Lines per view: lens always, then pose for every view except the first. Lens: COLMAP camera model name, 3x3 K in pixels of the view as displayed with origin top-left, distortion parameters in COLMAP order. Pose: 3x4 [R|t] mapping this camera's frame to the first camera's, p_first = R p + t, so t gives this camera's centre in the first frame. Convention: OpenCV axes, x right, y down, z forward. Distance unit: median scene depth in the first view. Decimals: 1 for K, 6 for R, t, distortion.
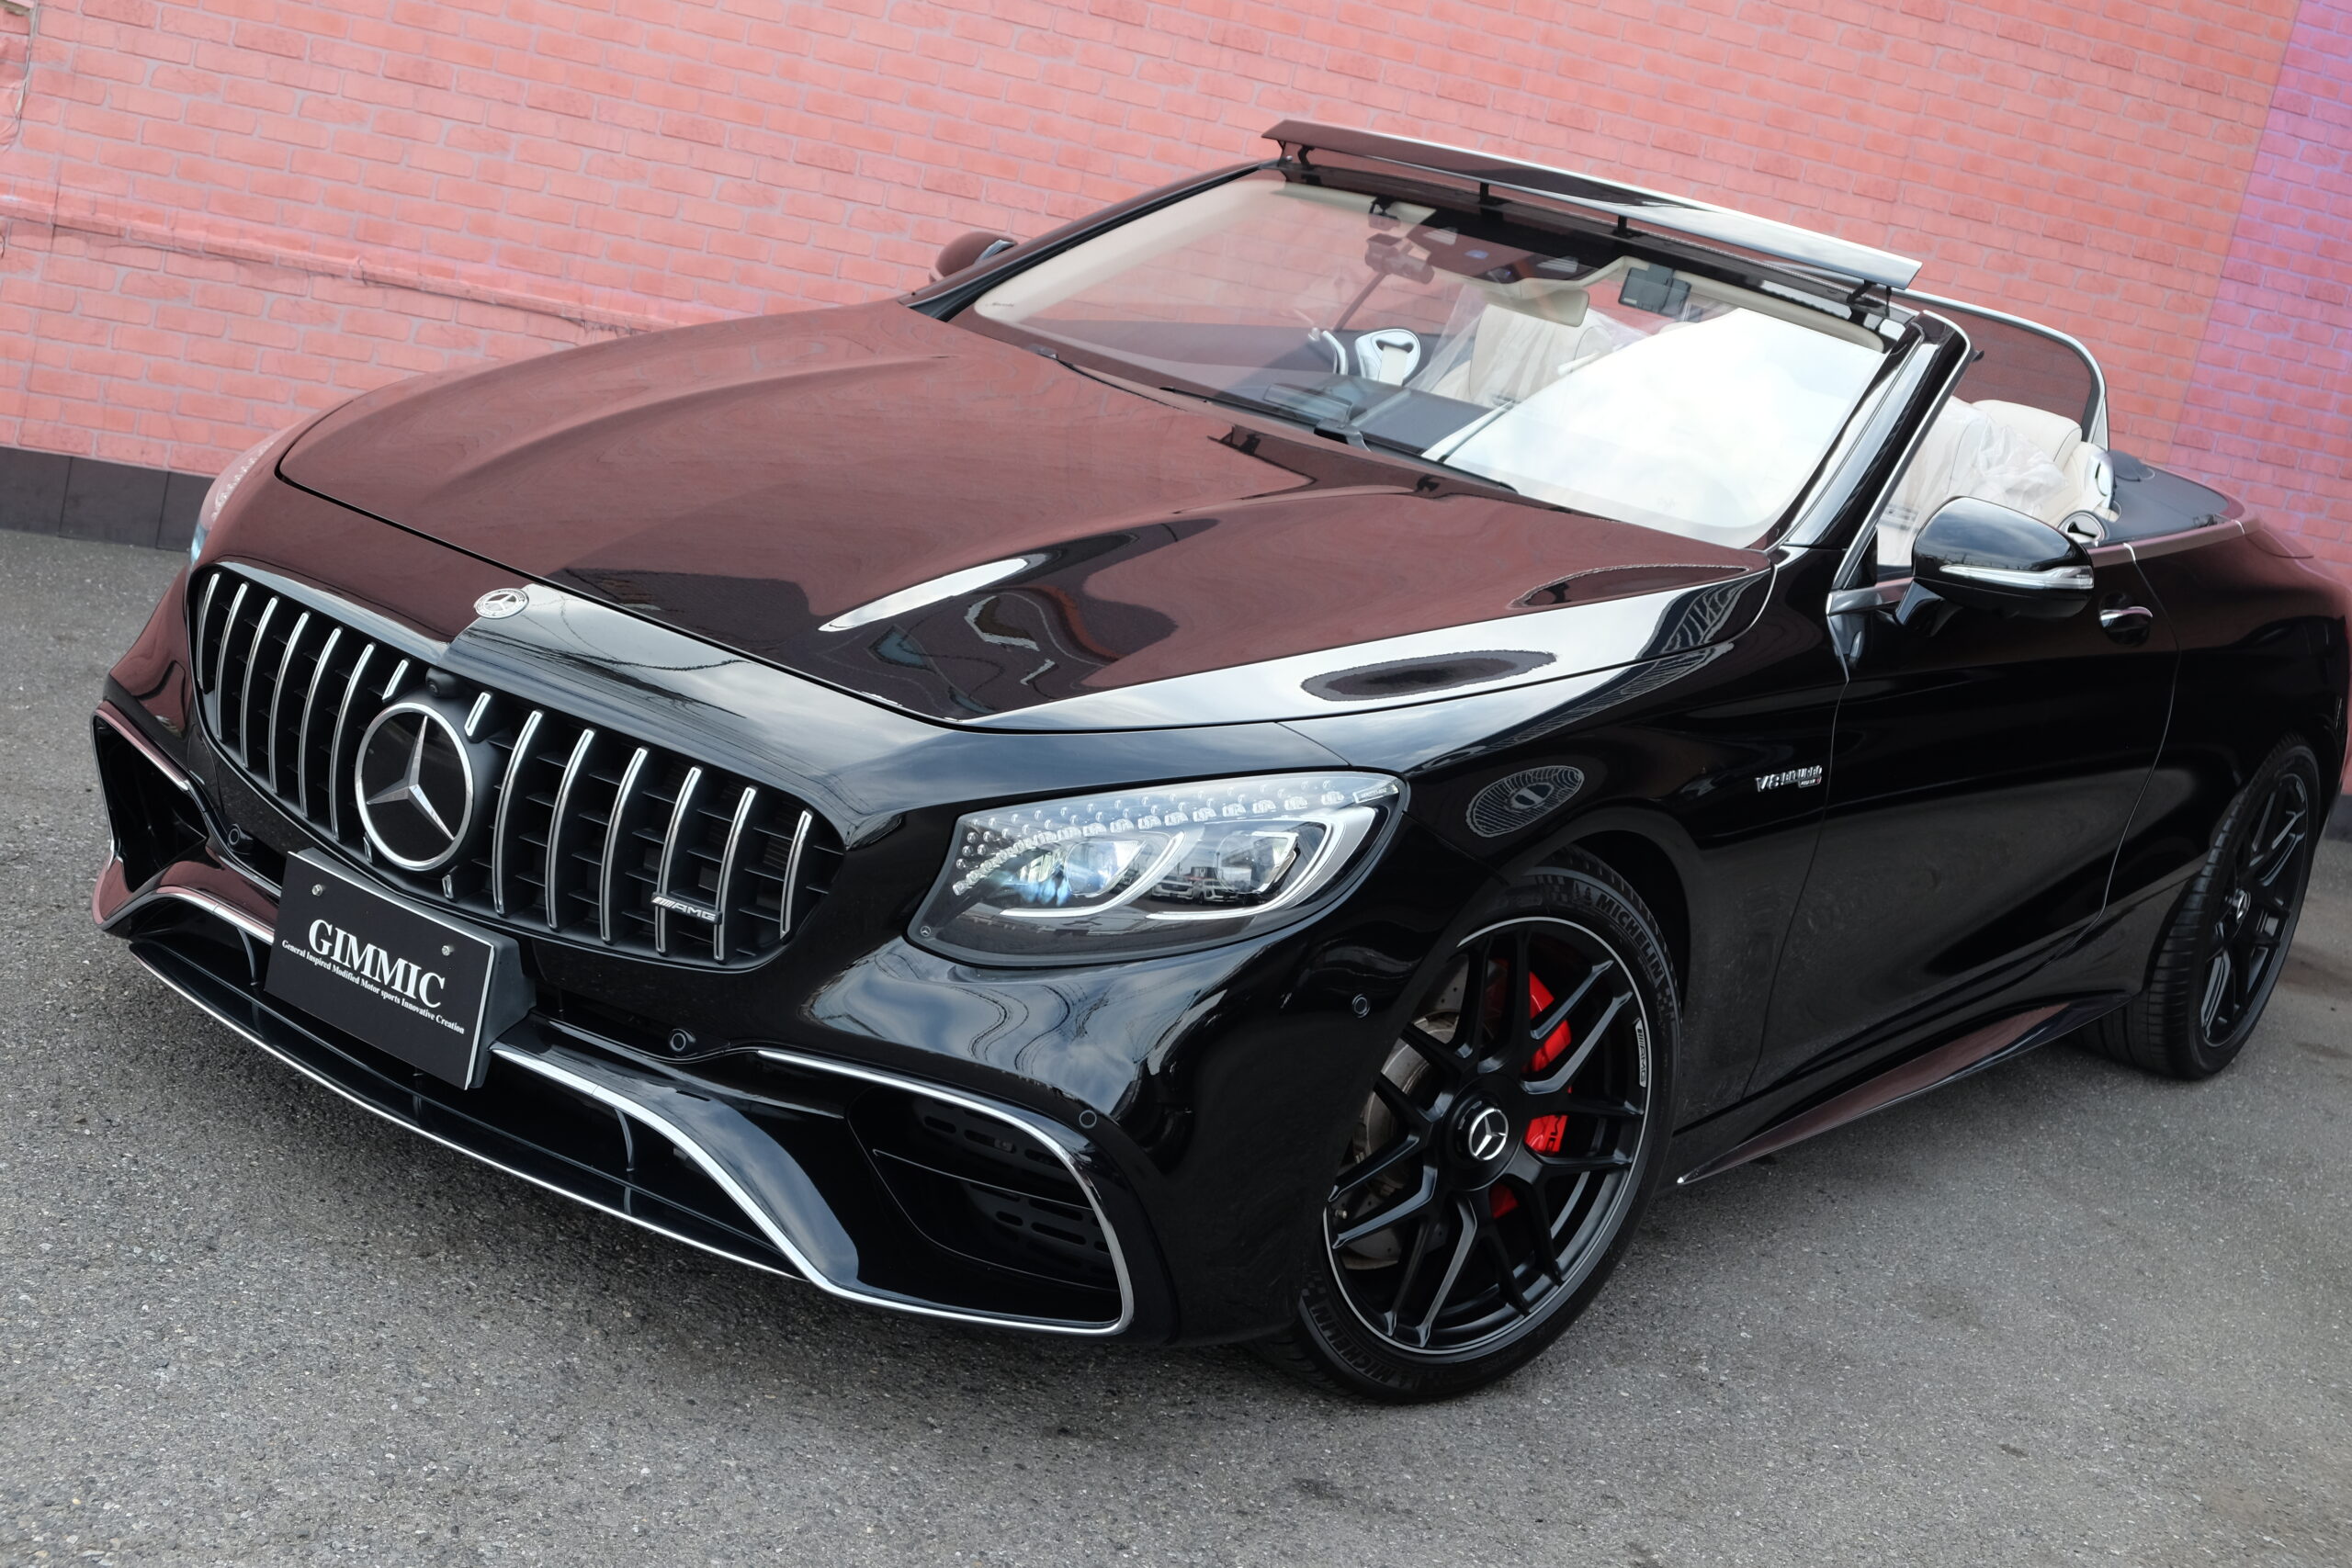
lens RADIAL K [[3389.8, 0, 1174.8], [0, 3389.8, 793.6], [0, 0, 1]] dist [0.014711, 0.005647]
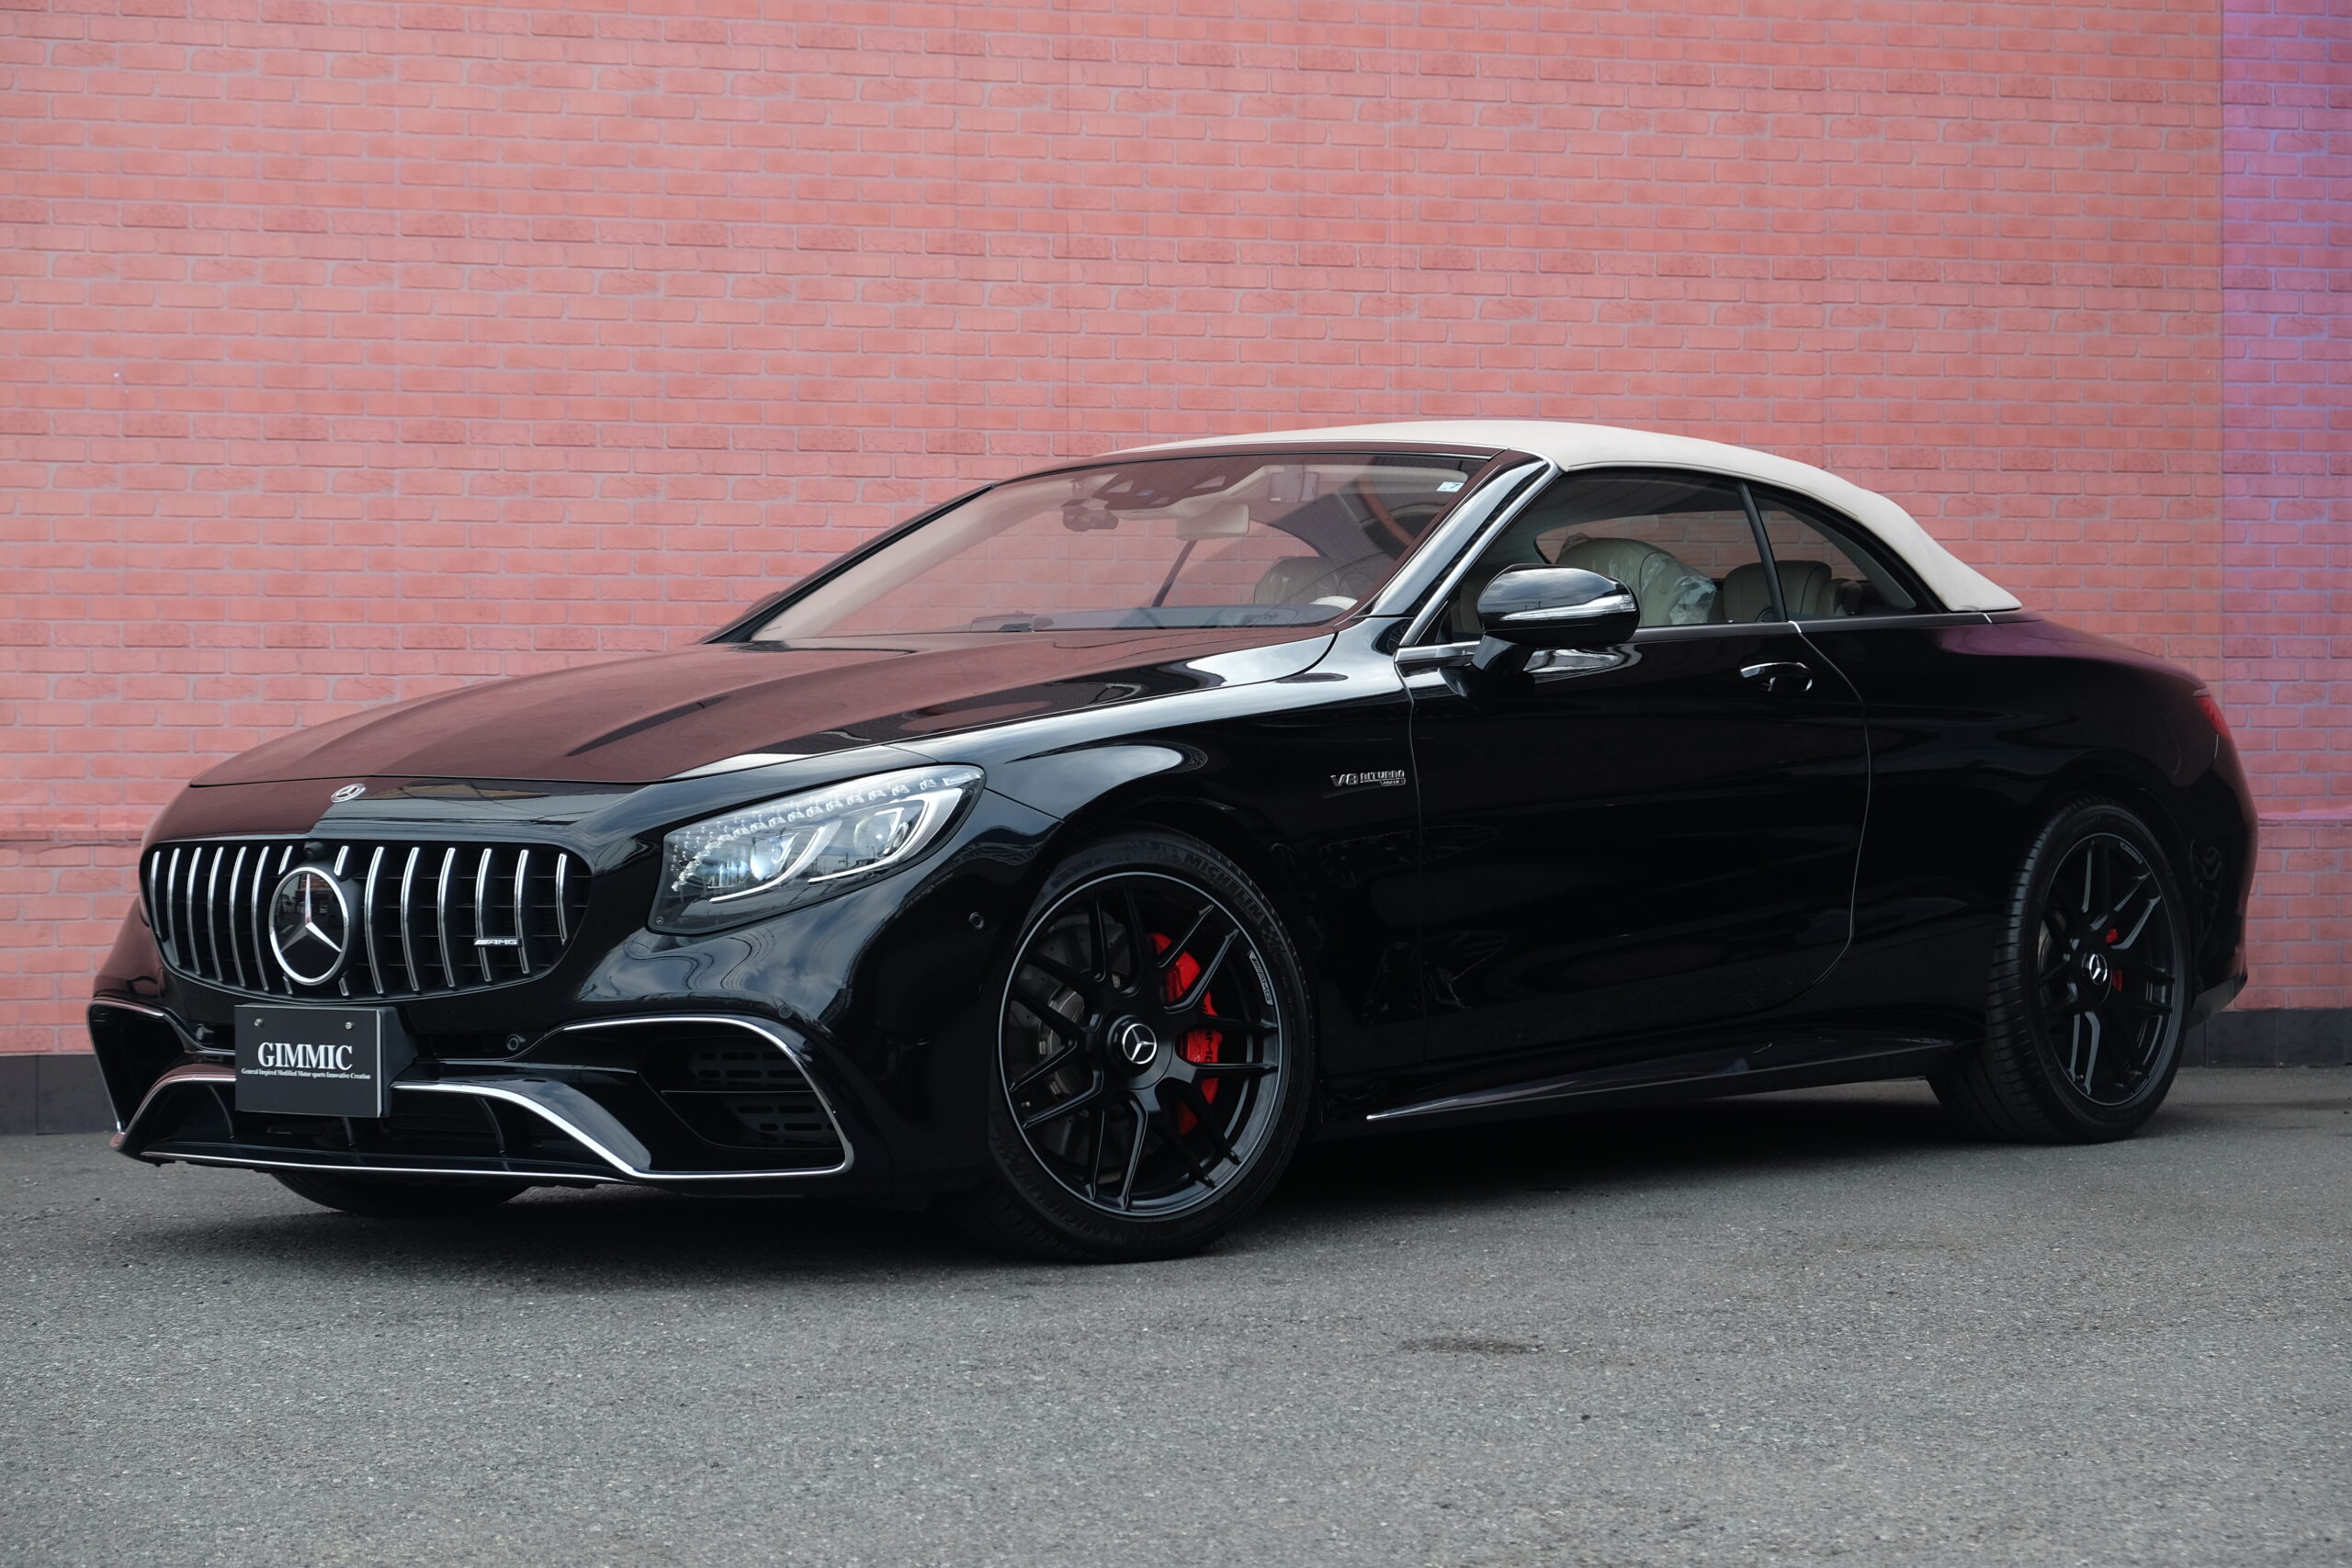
lens RADIAL K [[5582.8, 0, 1176.0], [0, 5582.8, 784.0], [0, 0, 1]] dist [0.069703, 0.209540]
pose [[0.971460, -0.223976, -0.078110, 0.311160], [0.201067, 0.952240, -0.229809, 0.528599], [0.125851, 0.207545, 0.970096, -1.188469]]
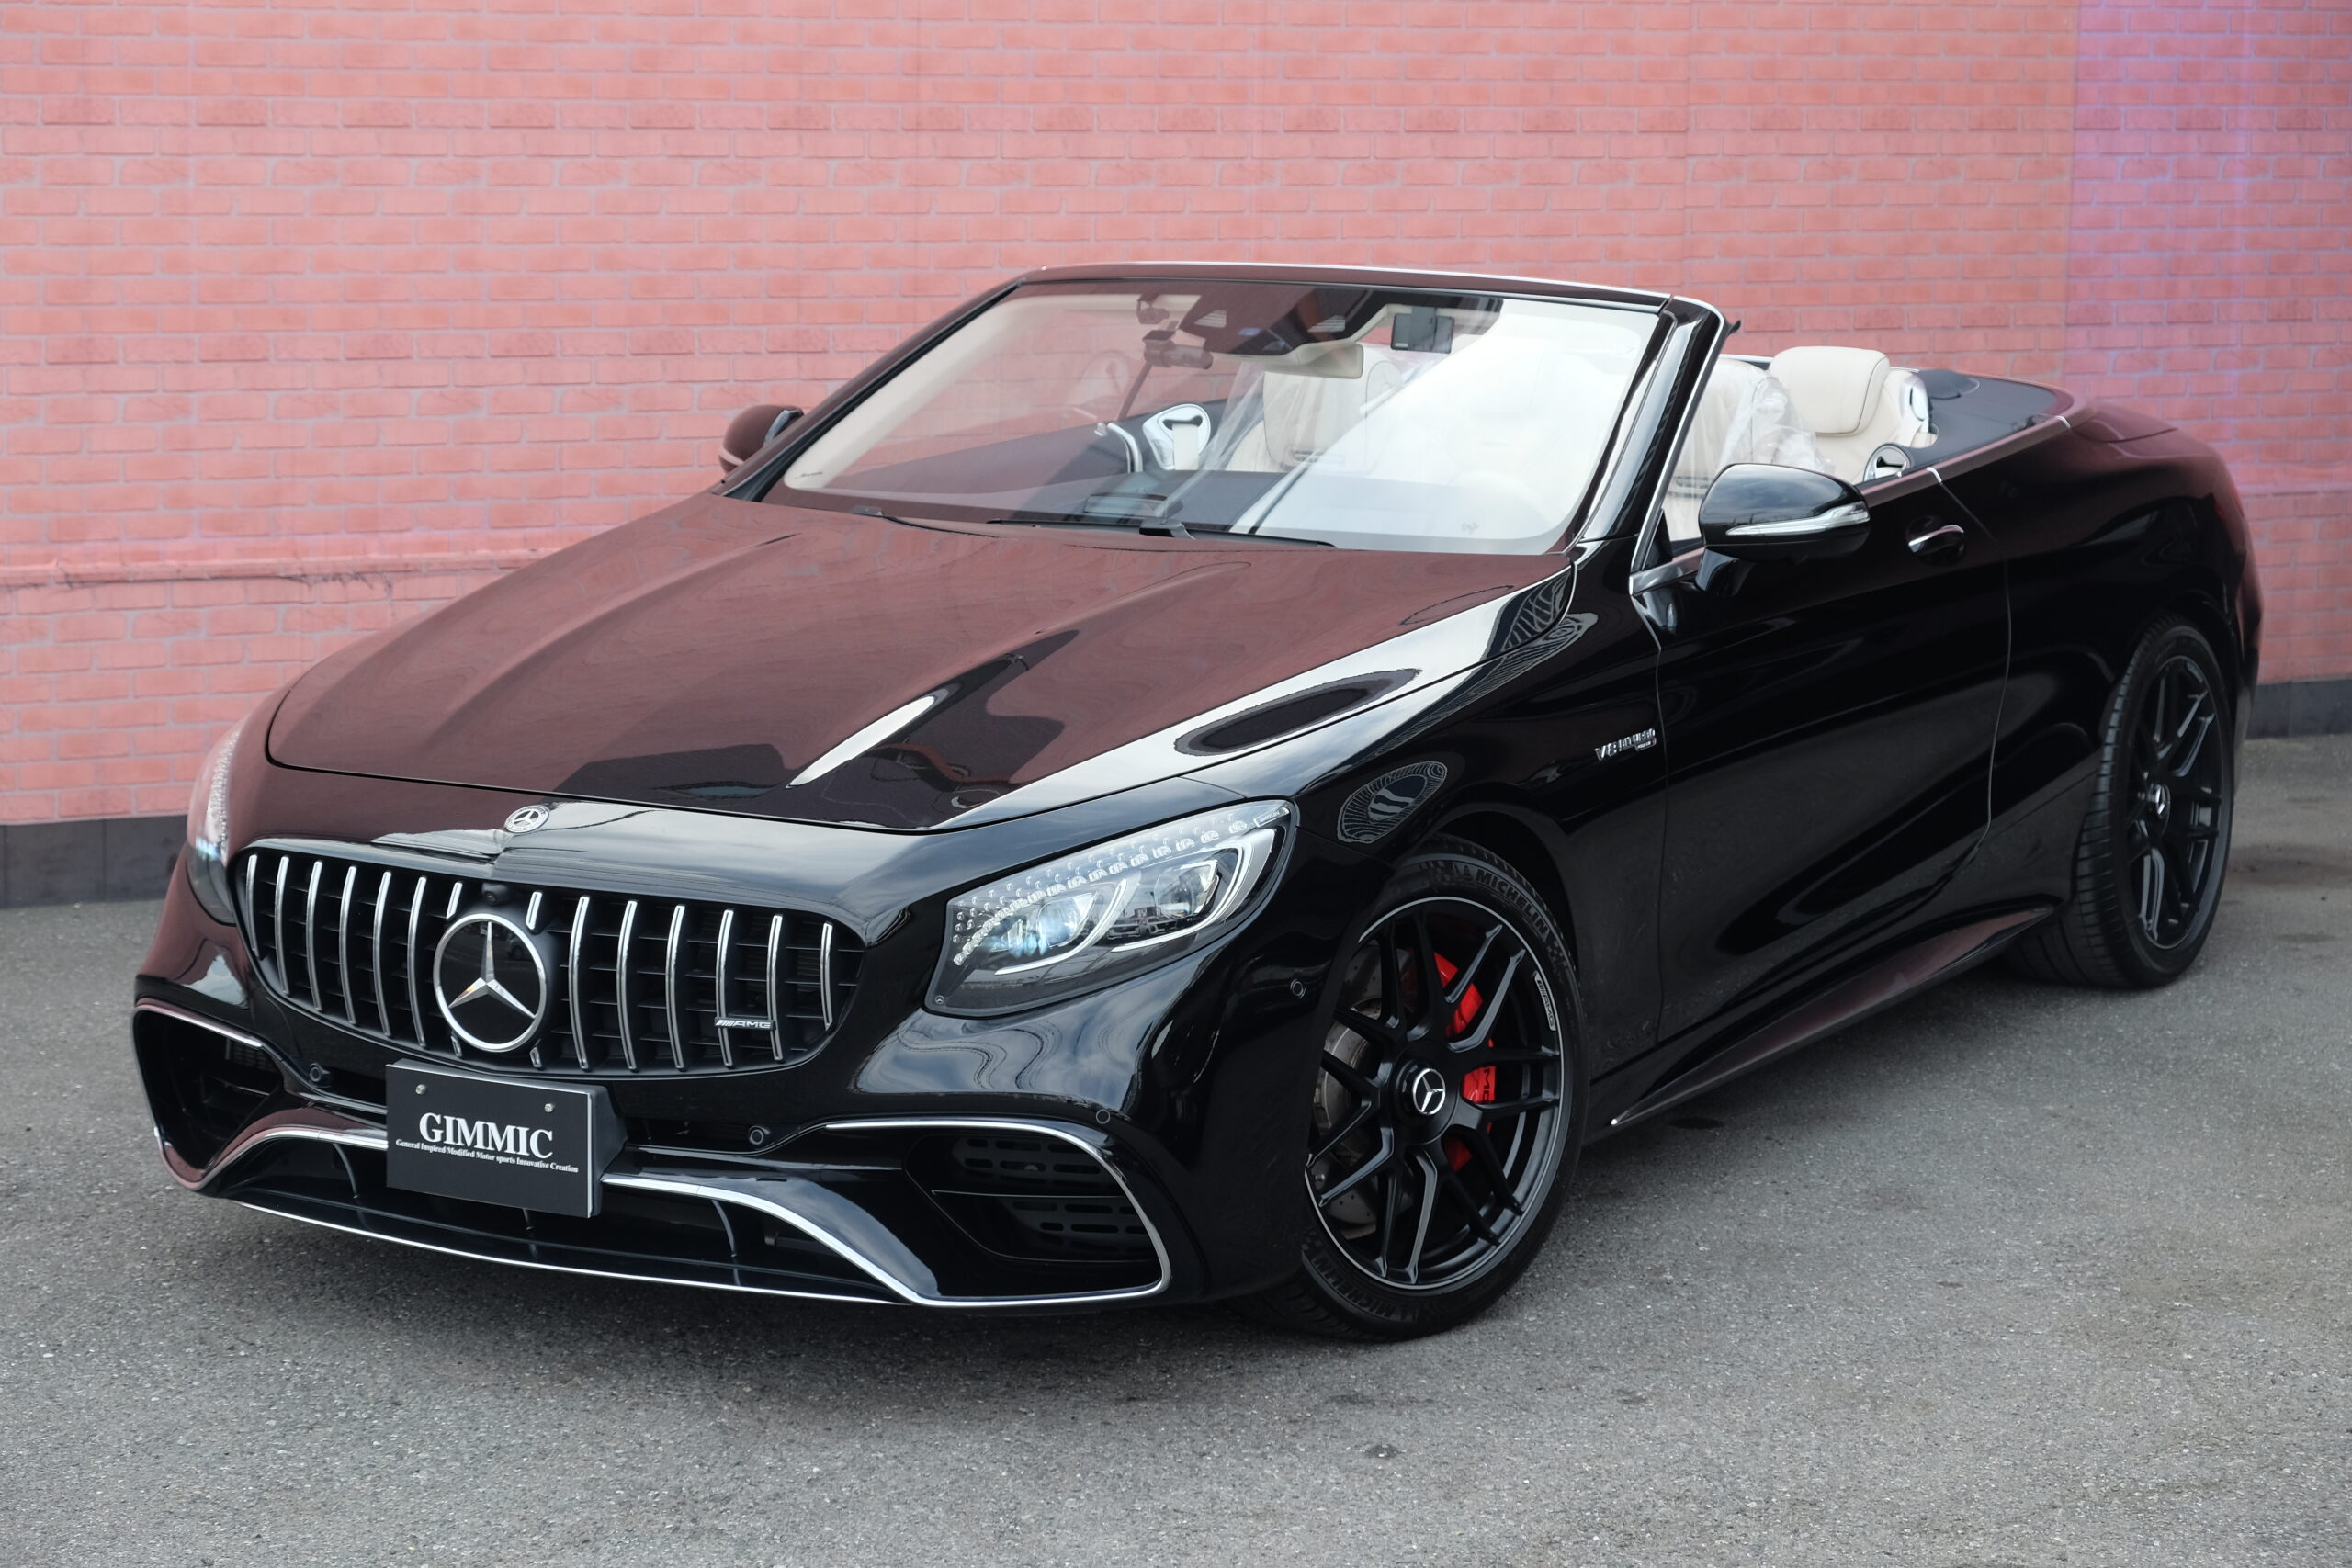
lens RADIAL K [[5405.1, 0, 1161.5], [0, 5405.1, 782.8], [0, 0, 1]] dist [0.032356, 0.476579]
pose [[0.975305, -0.214144, 0.054051, -0.077014], [0.216831, 0.974929, -0.049978, 0.072509], [-0.041993, 0.060464, 0.997287, -0.879807]]
